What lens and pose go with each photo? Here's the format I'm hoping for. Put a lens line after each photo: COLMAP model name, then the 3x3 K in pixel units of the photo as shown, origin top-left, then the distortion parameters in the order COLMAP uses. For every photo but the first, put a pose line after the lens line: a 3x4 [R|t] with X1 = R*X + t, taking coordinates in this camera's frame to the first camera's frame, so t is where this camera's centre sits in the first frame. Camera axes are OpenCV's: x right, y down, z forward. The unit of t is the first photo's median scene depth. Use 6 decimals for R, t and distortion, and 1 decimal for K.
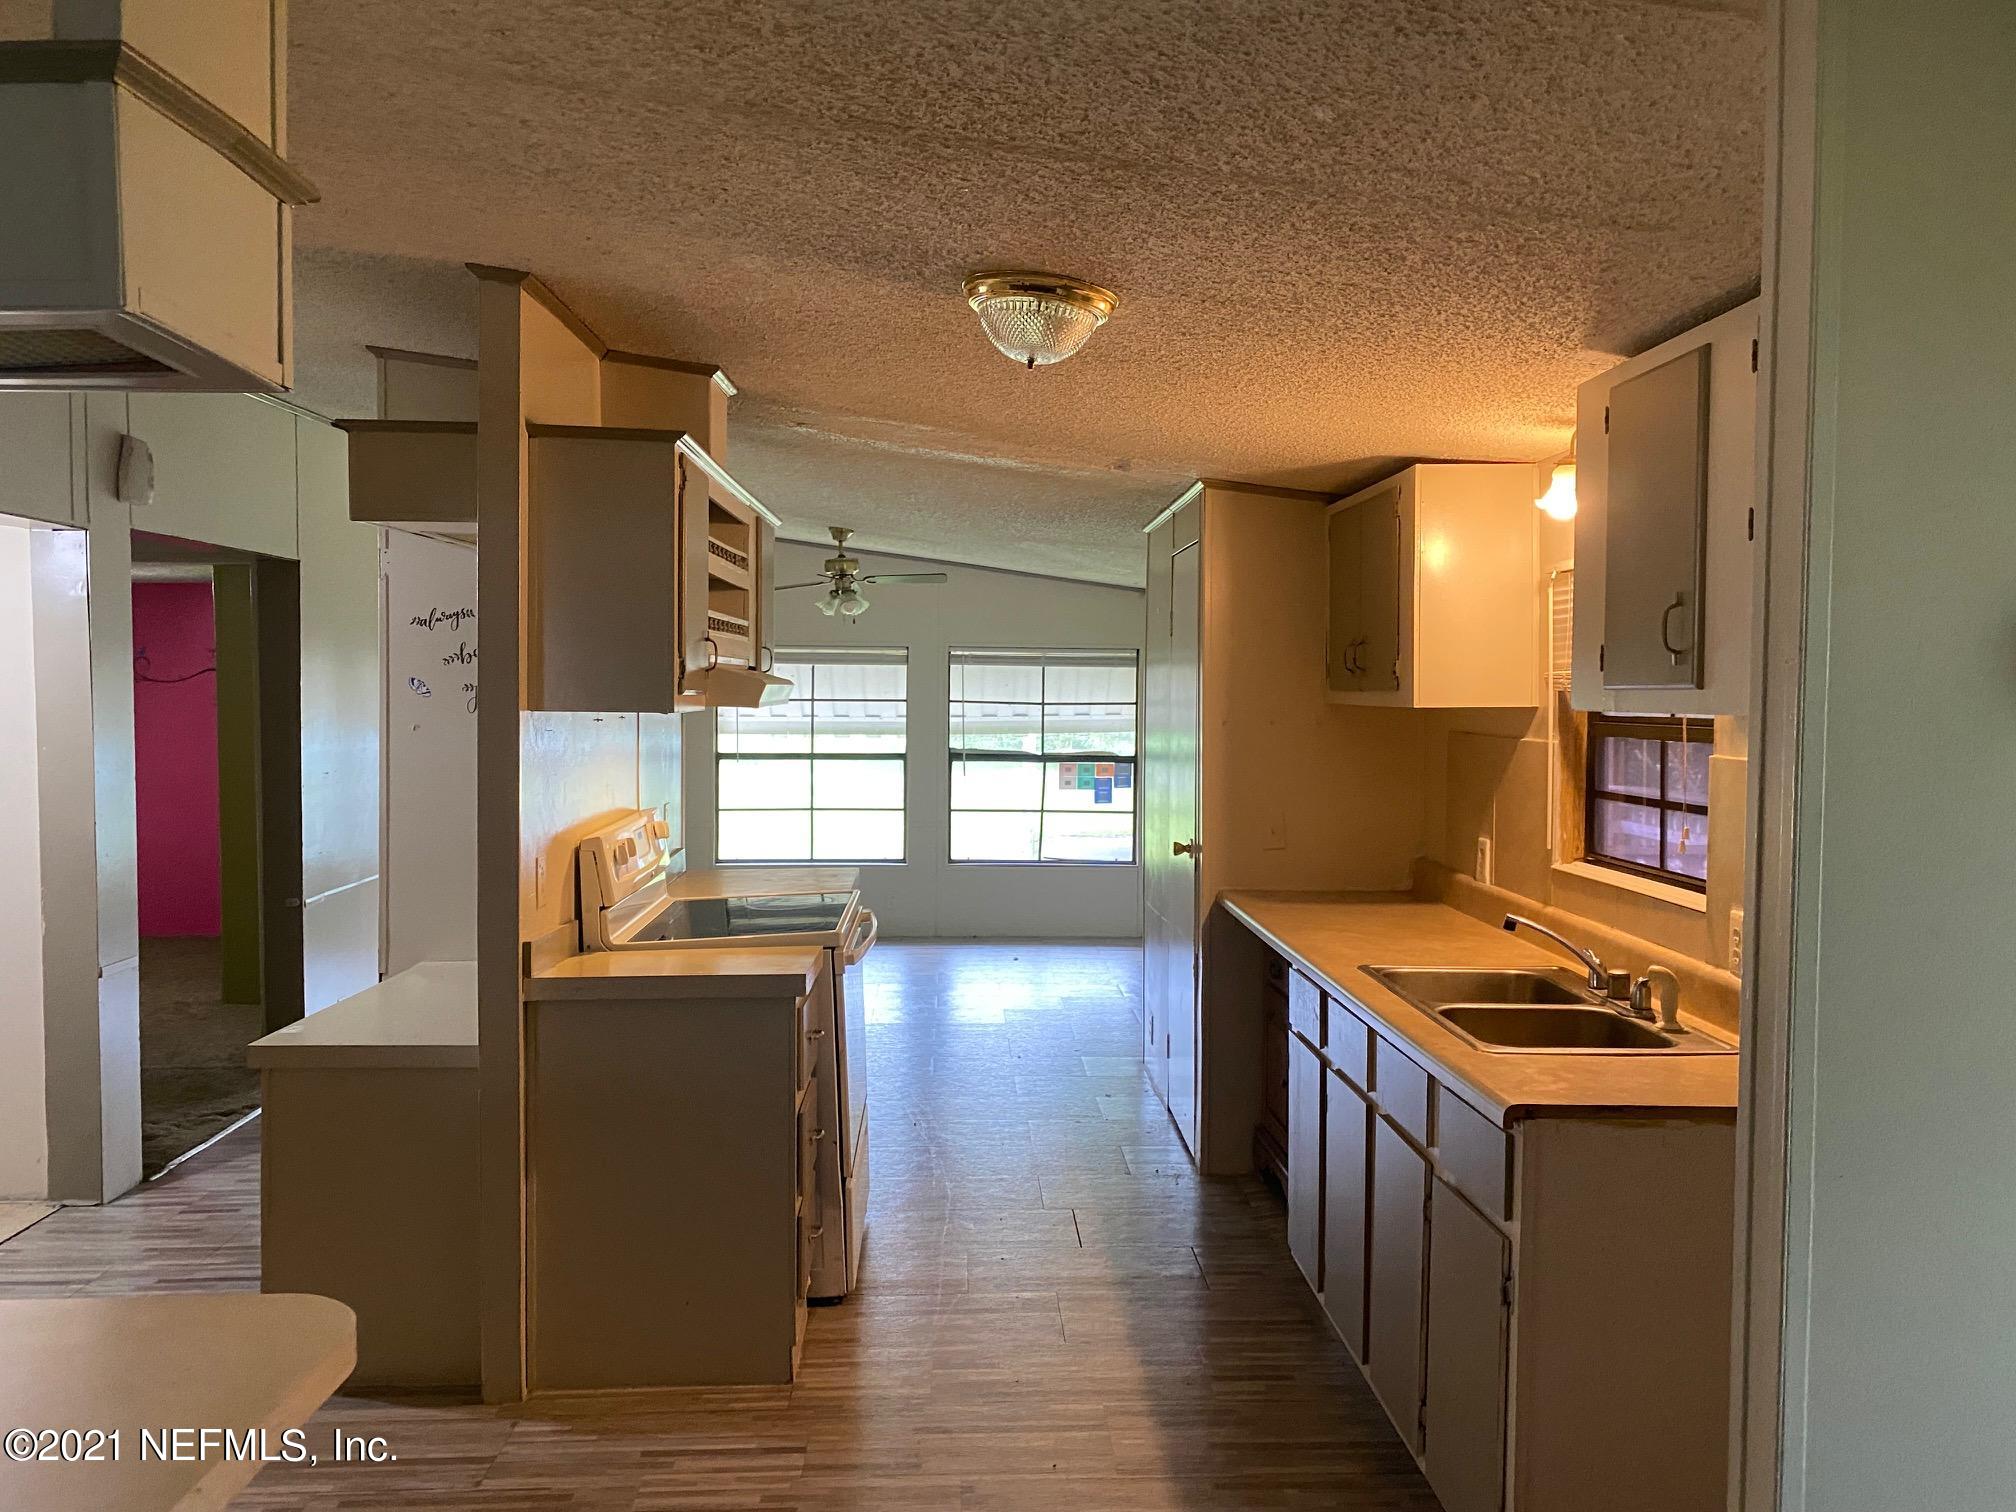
lens RADIAL K [[1555.5, 0, 1039.3], [0, 1555.5, 724.2], [0, 0, 1]] dist [0.051230, -0.035828]
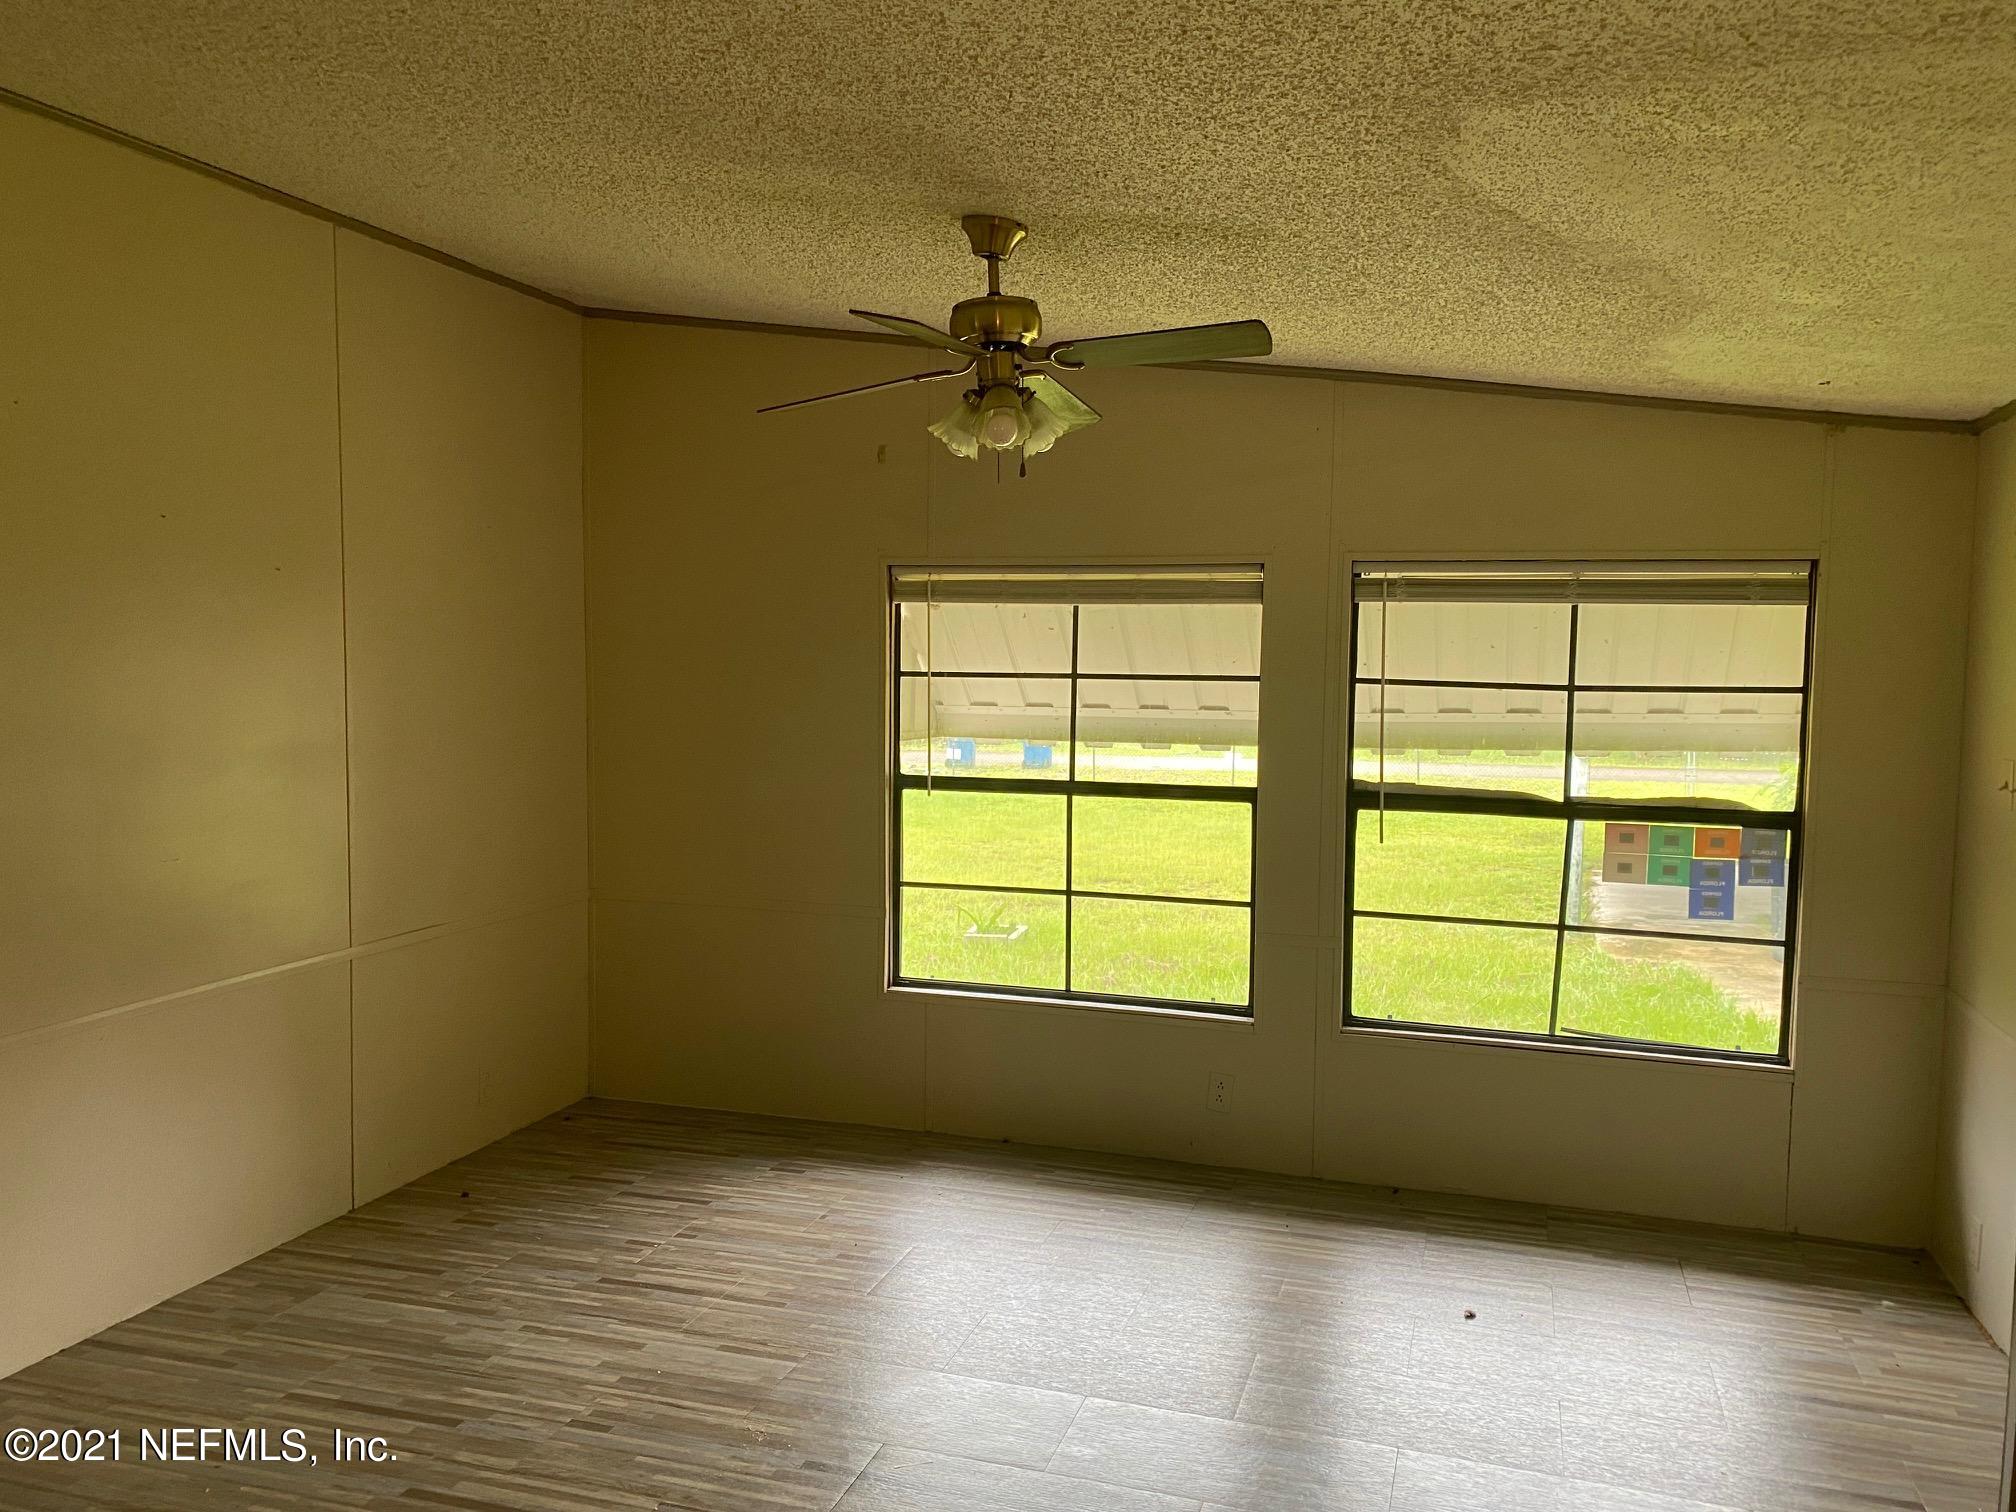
lens RADIAL K [[1547.9, 0, 949.5], [0, 1547.9, 759.1], [0, 0, 1]] dist [0.050587, -0.193090]
pose [[0.922260, 0.026492, -0.385661, 0.020774], [-0.012489, 0.999170, 0.038768, -0.014835], [0.386368, -0.030937, 0.921826, 1.014241]]
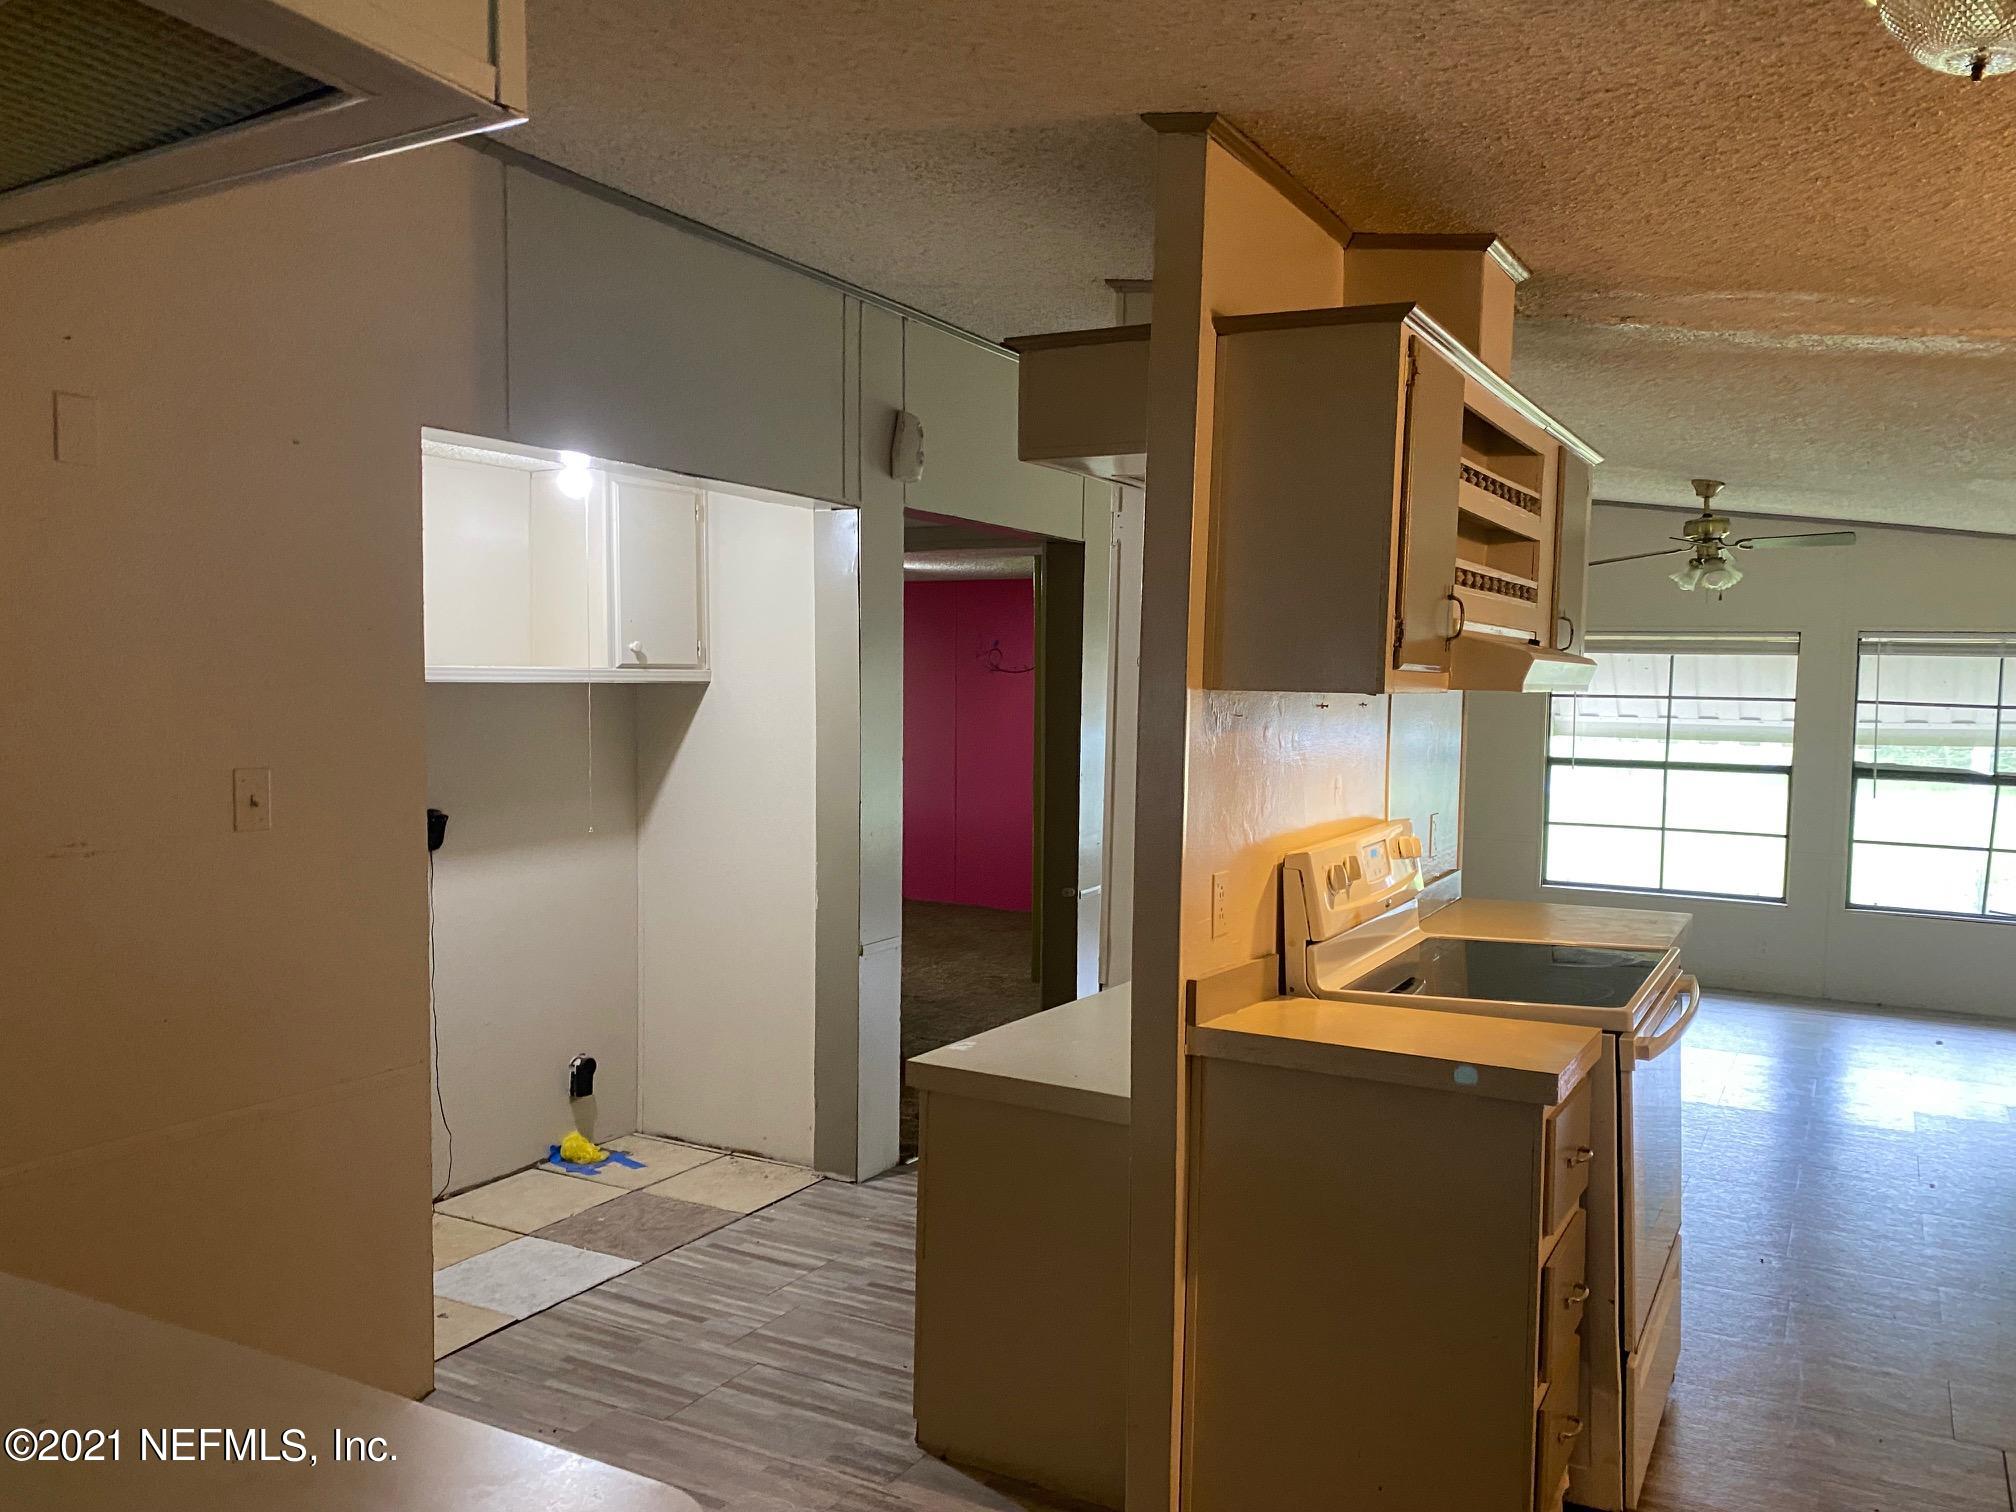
lens RADIAL K [[1563.4, 0, 1009.4], [0, 1563.4, 775.4], [0, 0, 1]] dist [0.035082, -0.047887]
pose [[0.846345, 0.040712, -0.531077, 0.006228], [-0.024373, 0.998990, 0.037740, 0.005414], [0.532077, -0.018997, 0.846483, 0.198241]]
